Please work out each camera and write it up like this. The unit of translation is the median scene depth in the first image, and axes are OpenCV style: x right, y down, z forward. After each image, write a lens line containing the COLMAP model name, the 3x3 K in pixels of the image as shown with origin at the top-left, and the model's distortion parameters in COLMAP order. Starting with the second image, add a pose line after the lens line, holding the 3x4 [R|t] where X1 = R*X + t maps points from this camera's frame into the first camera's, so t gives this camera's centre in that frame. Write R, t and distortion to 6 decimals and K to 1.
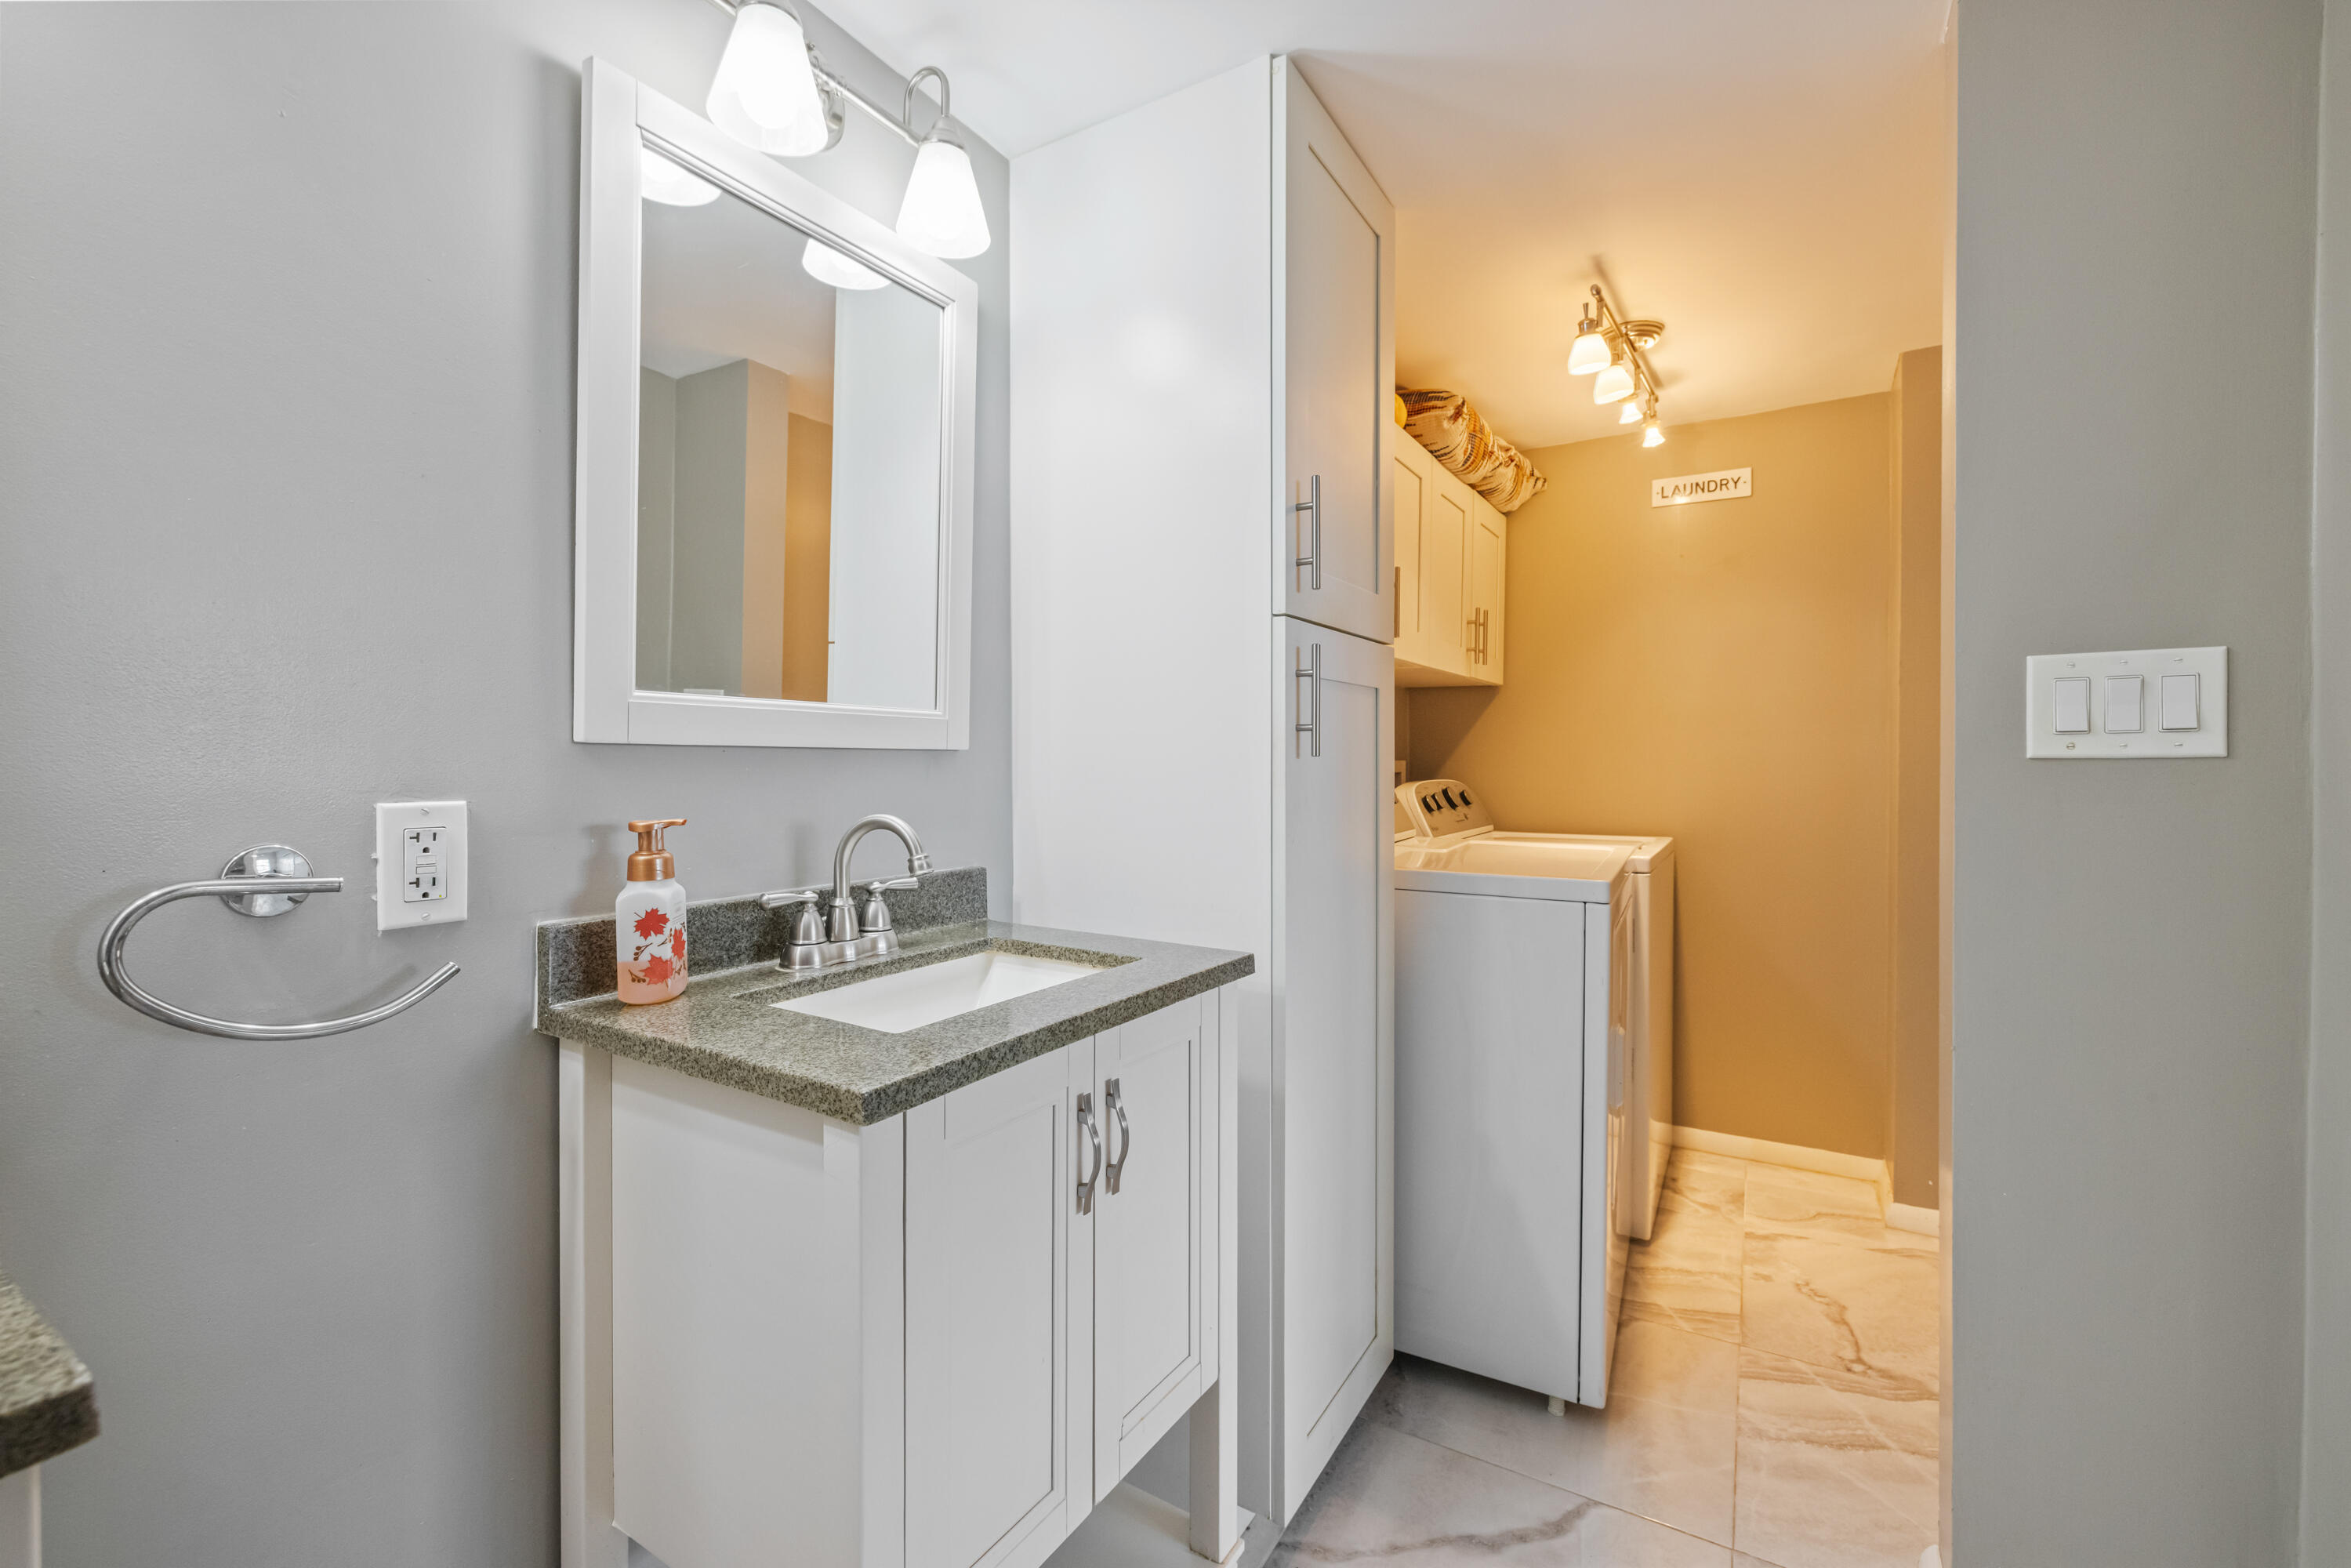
lens RADIAL K [[992.9, 0, 1182.0], [0, 992.9, 763.6], [0, 0, 1]] dist [0.002195, -0.000366]
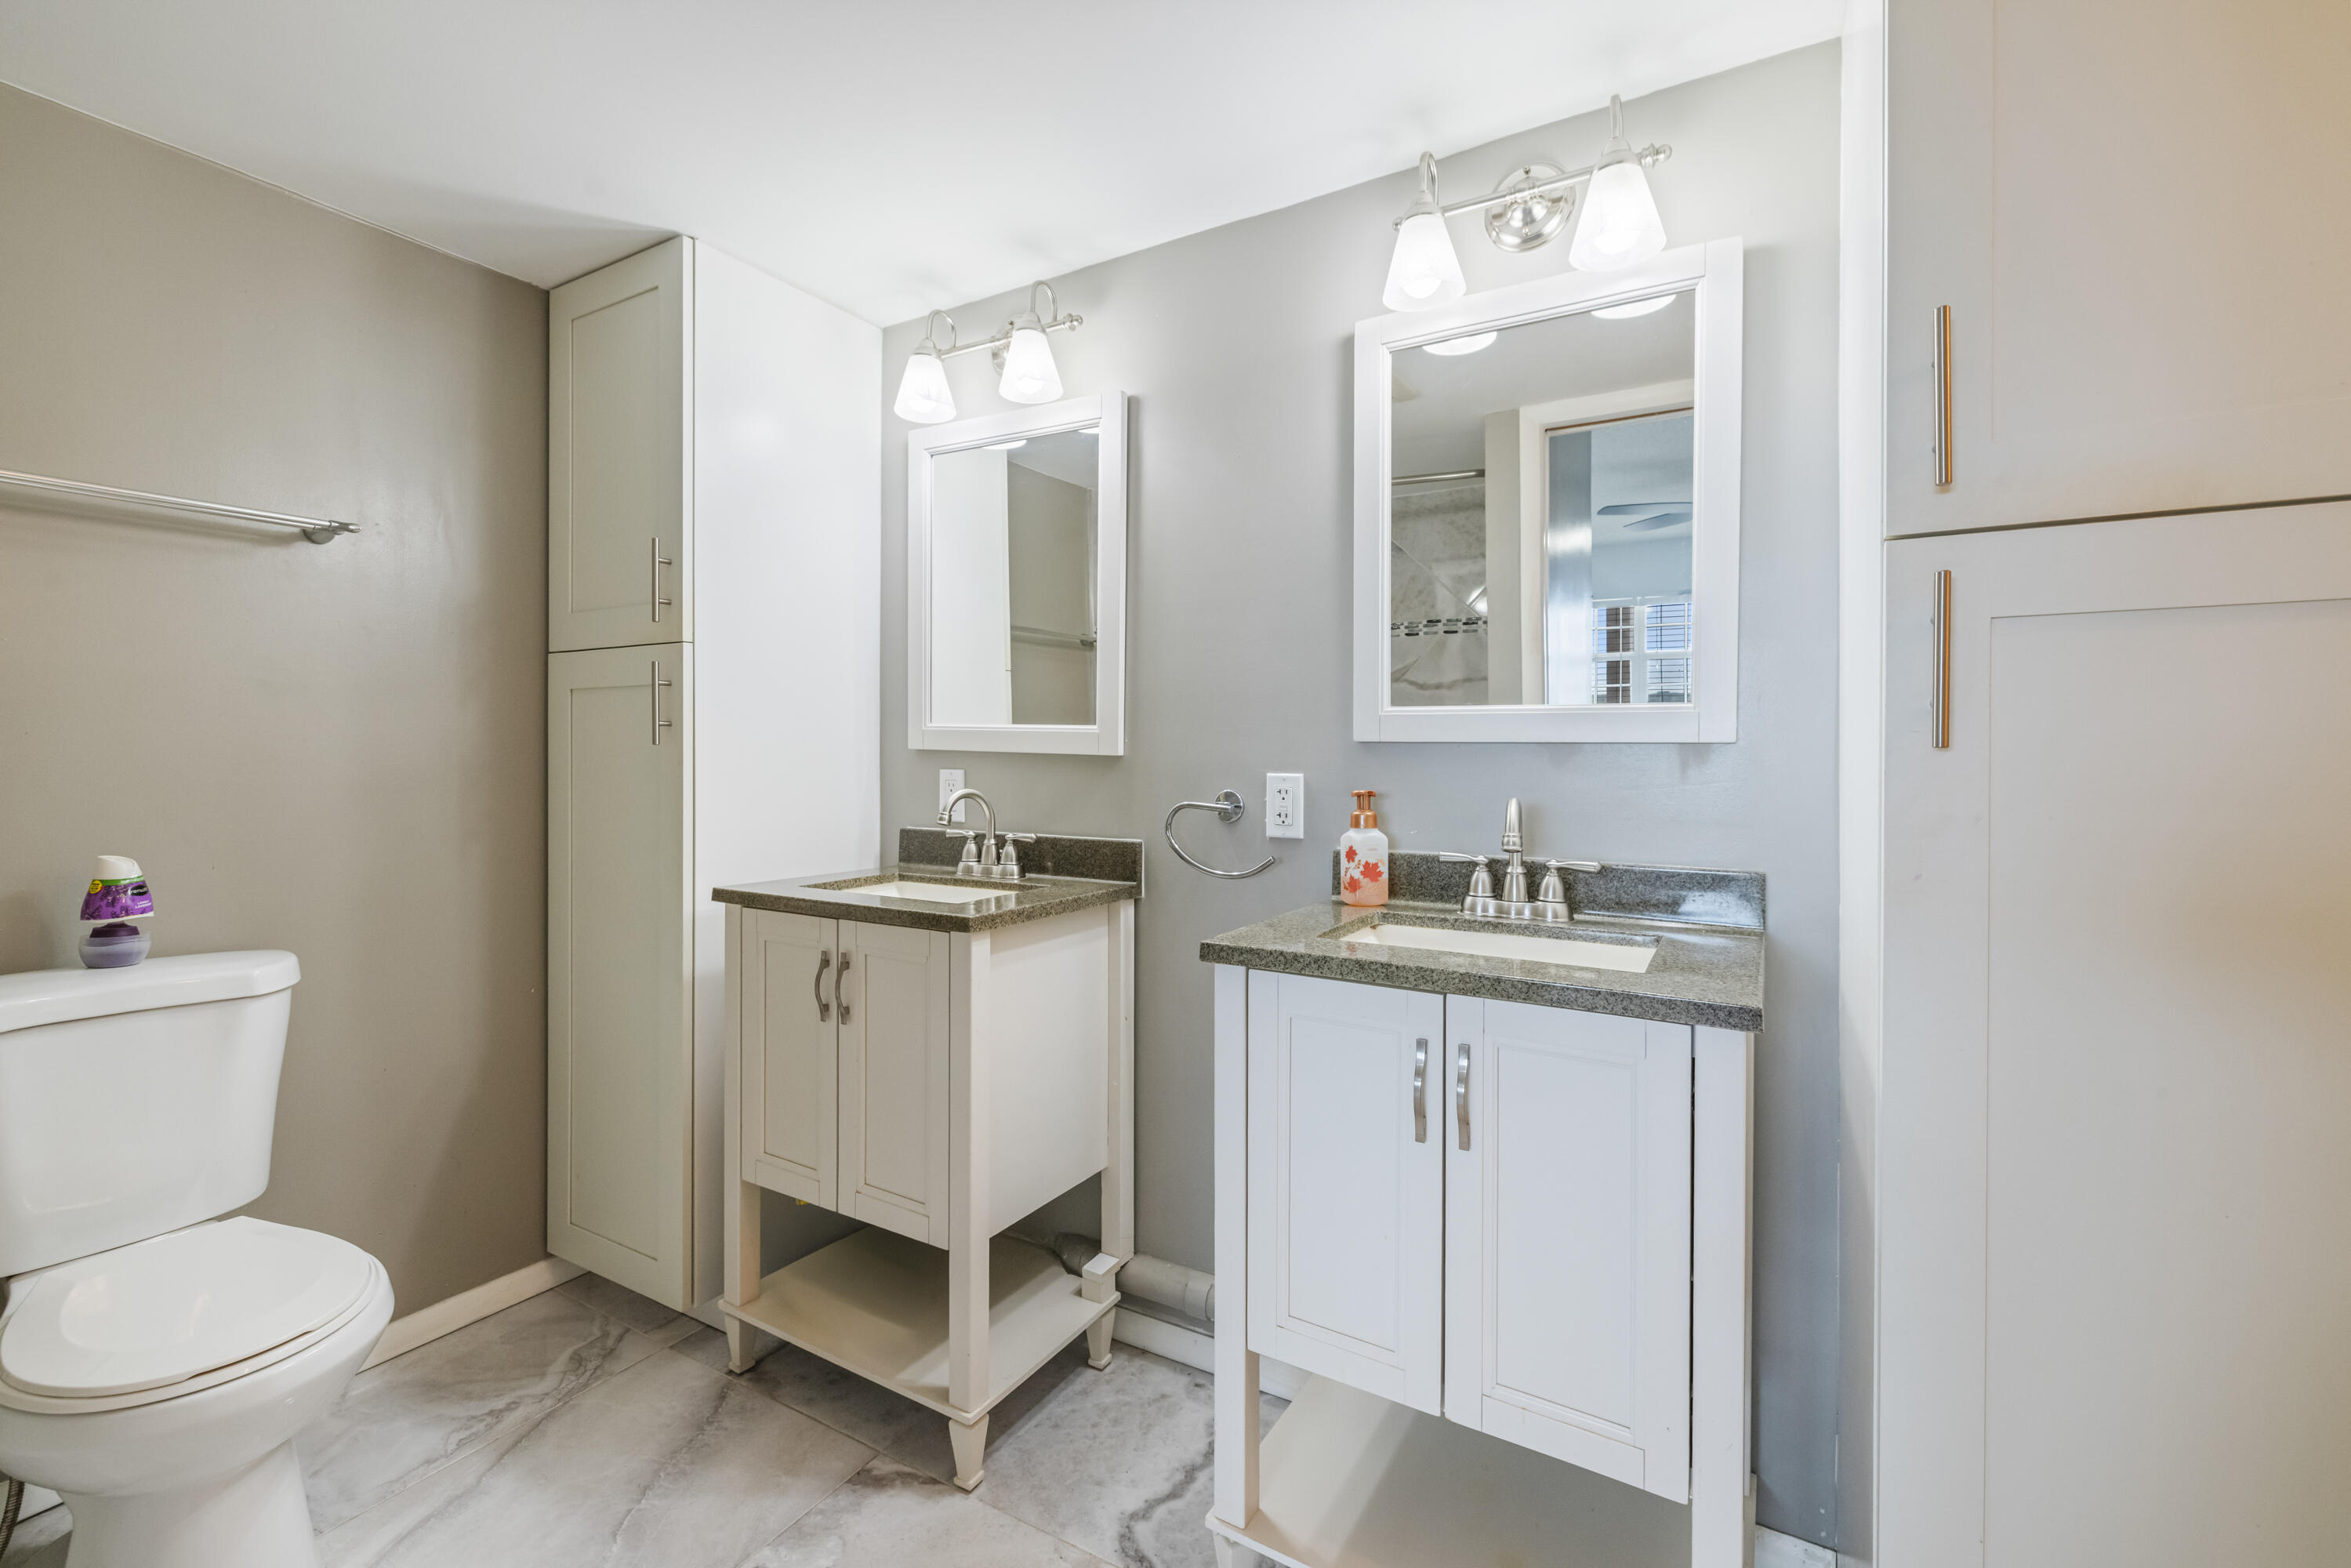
lens RADIAL K [[992.9, 0, 1157.9], [0, 992.9, 768.3], [0, 0, 1]] dist [0.002195, -0.000366]
pose [[-0.013558, 0.012349, -0.999832, 1.055788], [-0.008833, 0.999883, 0.012470, 0.005319], [0.999869, 0.009001, -0.013447, 0.707222]]
